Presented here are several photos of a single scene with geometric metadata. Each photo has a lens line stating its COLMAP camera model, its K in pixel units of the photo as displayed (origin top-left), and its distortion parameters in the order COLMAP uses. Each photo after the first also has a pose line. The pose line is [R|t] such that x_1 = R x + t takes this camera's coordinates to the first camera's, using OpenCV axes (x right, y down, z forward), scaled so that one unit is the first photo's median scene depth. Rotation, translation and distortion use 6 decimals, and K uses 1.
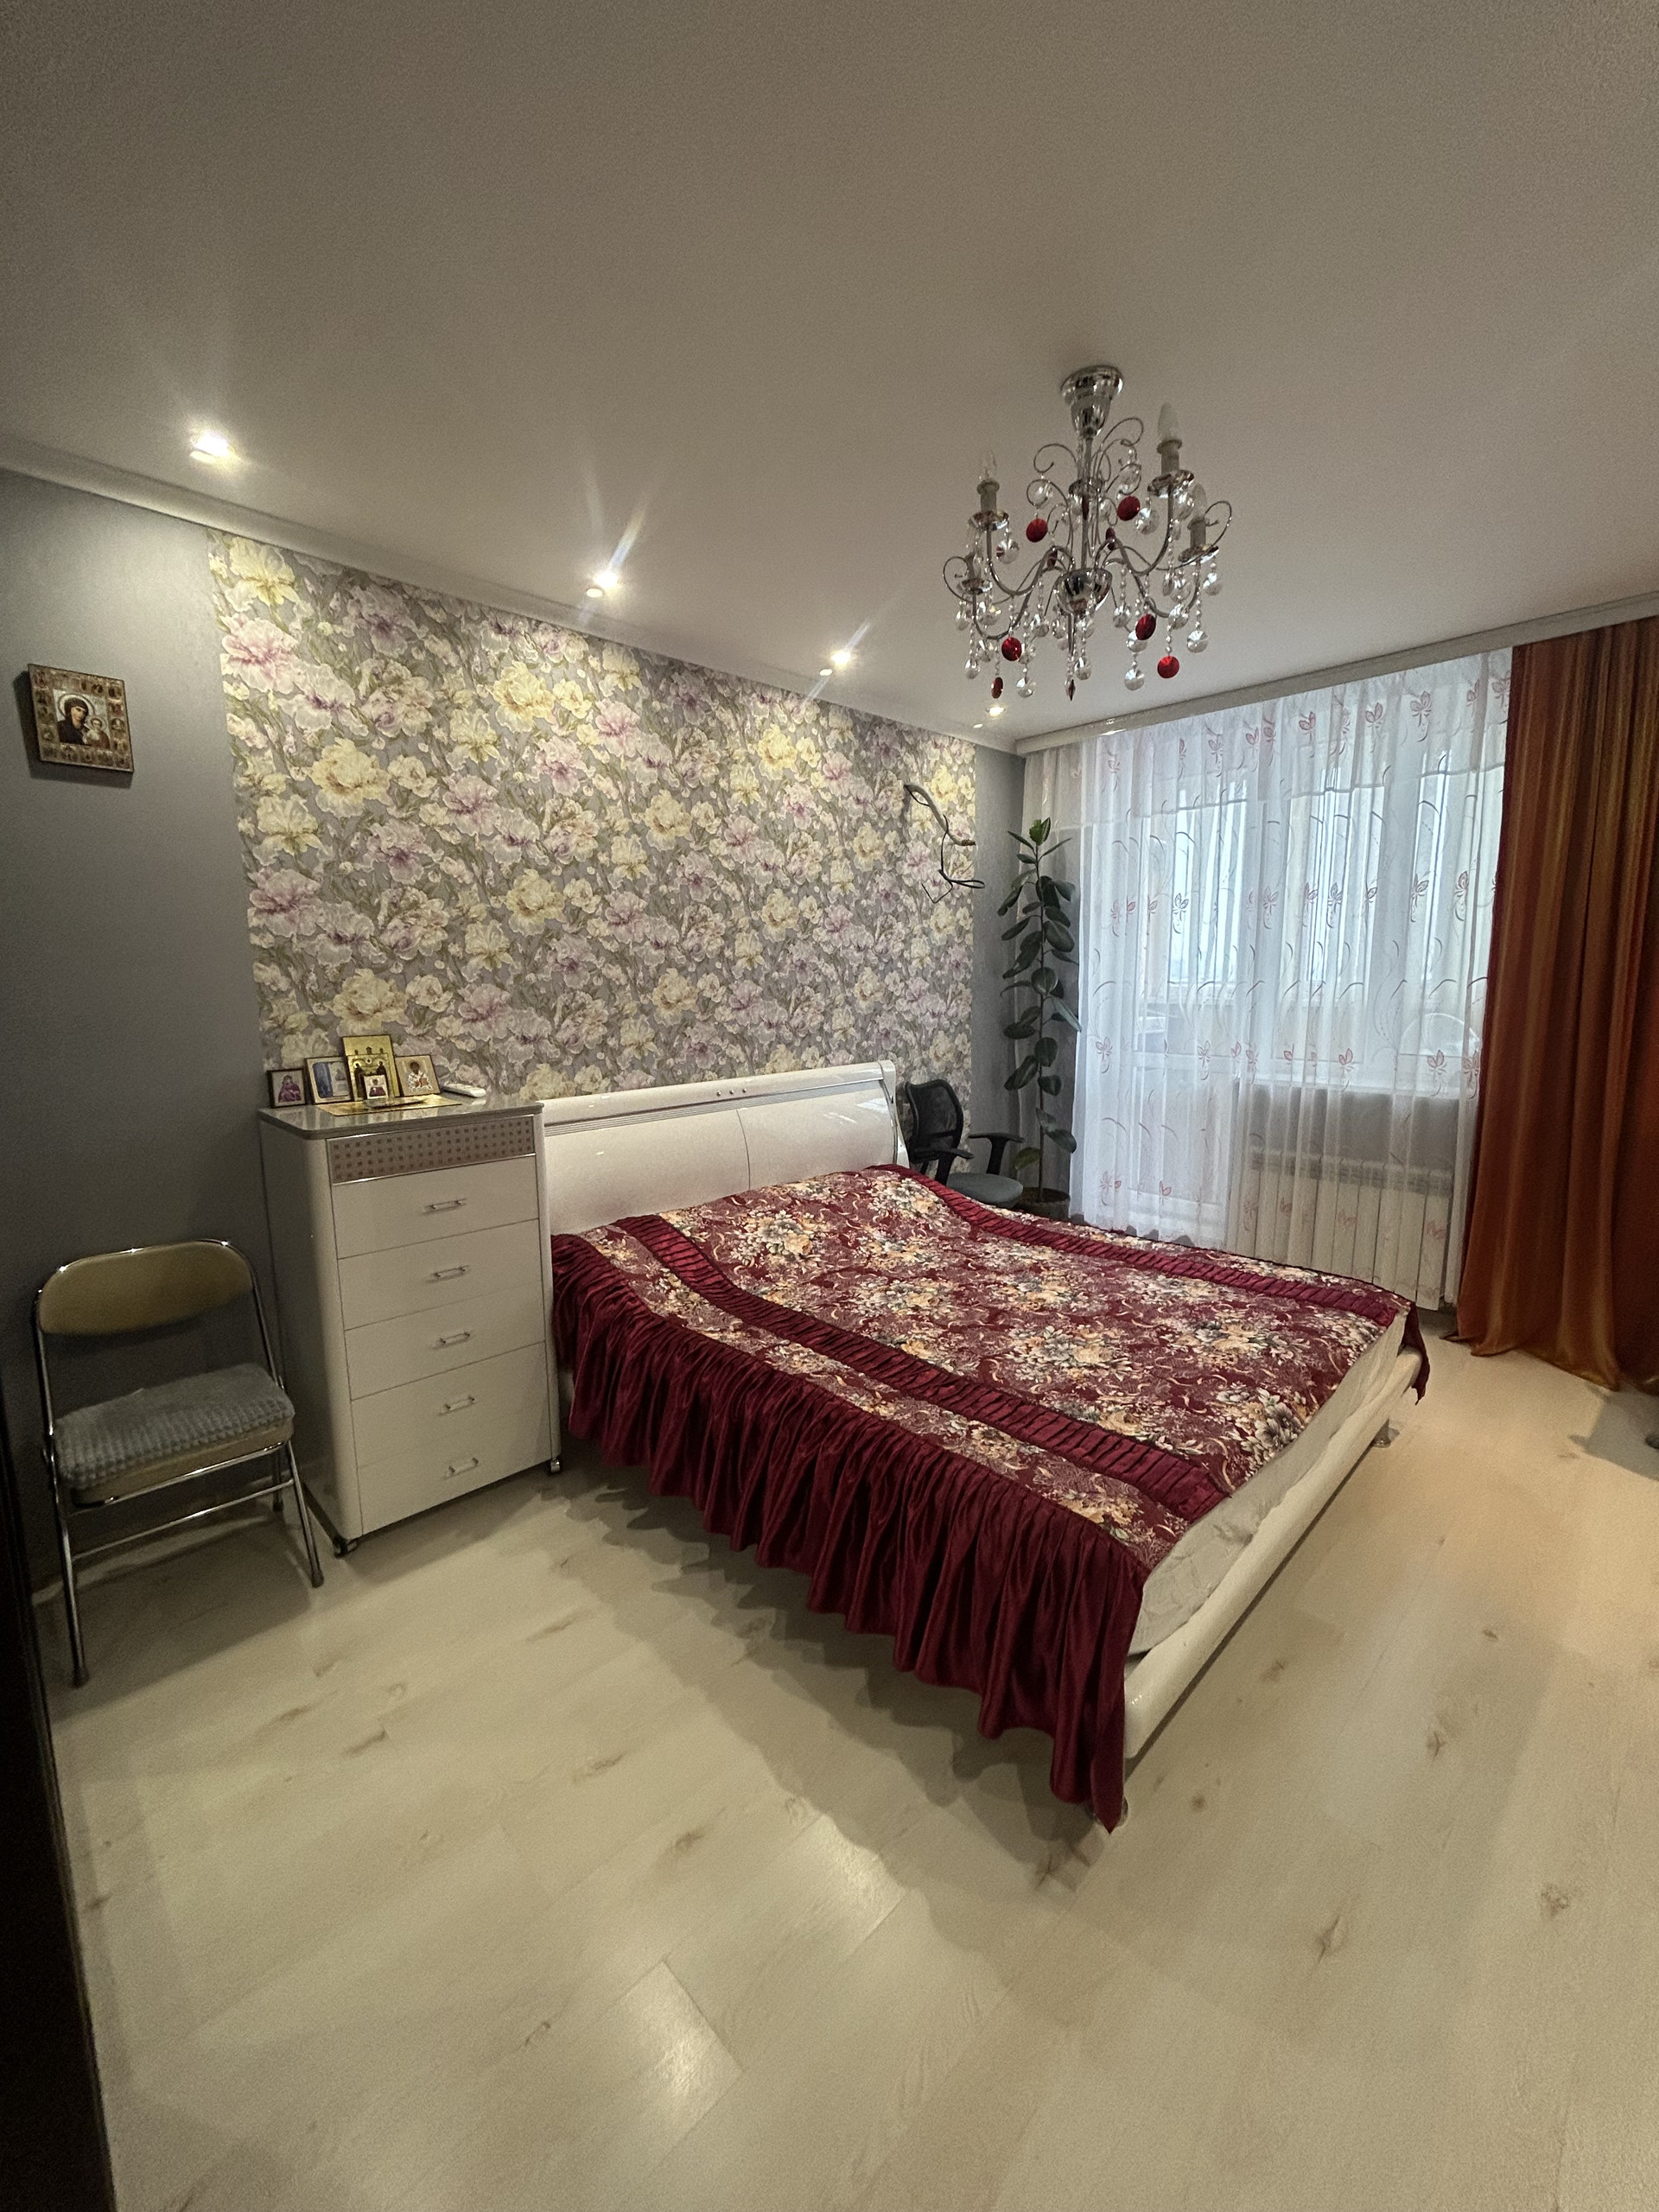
lens RADIAL K [[889.4, 0, 831.2], [0, 889.4, 1104.0], [0, 0, 1]] dist [-0.001605, 0.000296]
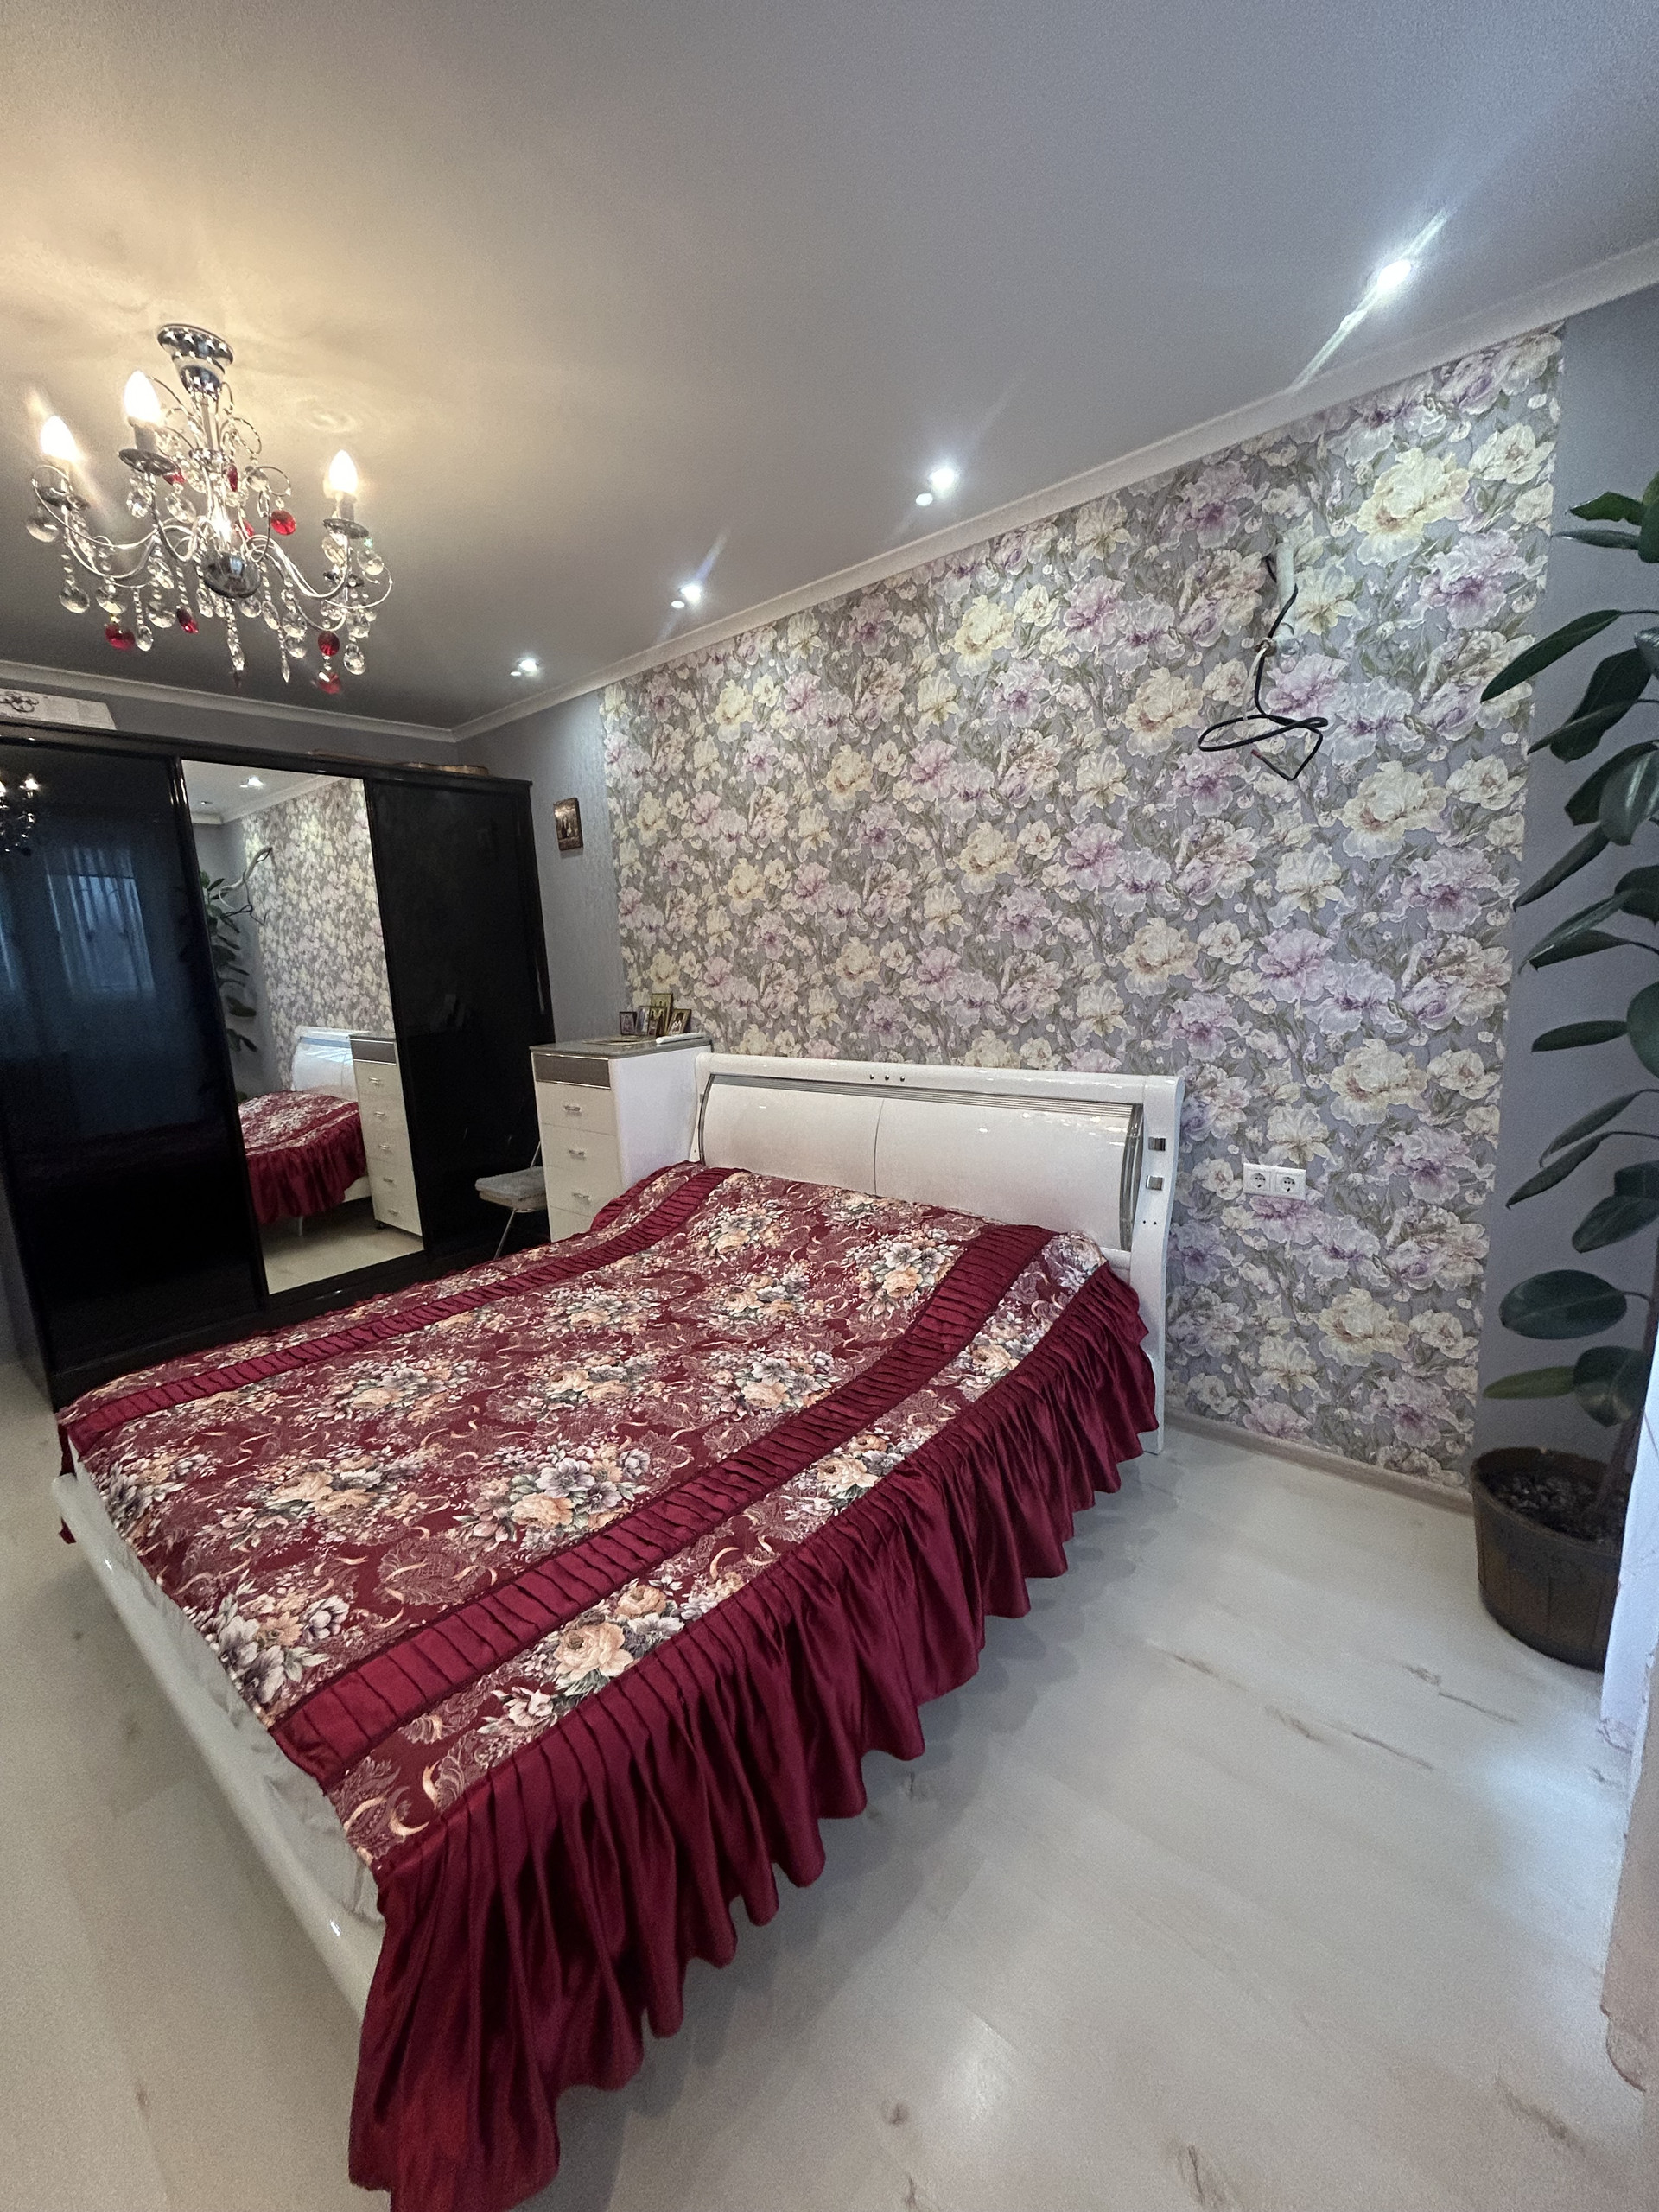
lens RADIAL K [[889.4, 0, 831.6], [0, 889.4, 1106.7], [0, 0, 1]] dist [-0.001605, 0.000296]
pose [[0.090826, 0.182355, -0.979029, 0.771382], [-0.094293, 0.980250, 0.173835, -0.137764], [0.991393, 0.076527, 0.106227, 0.889893]]
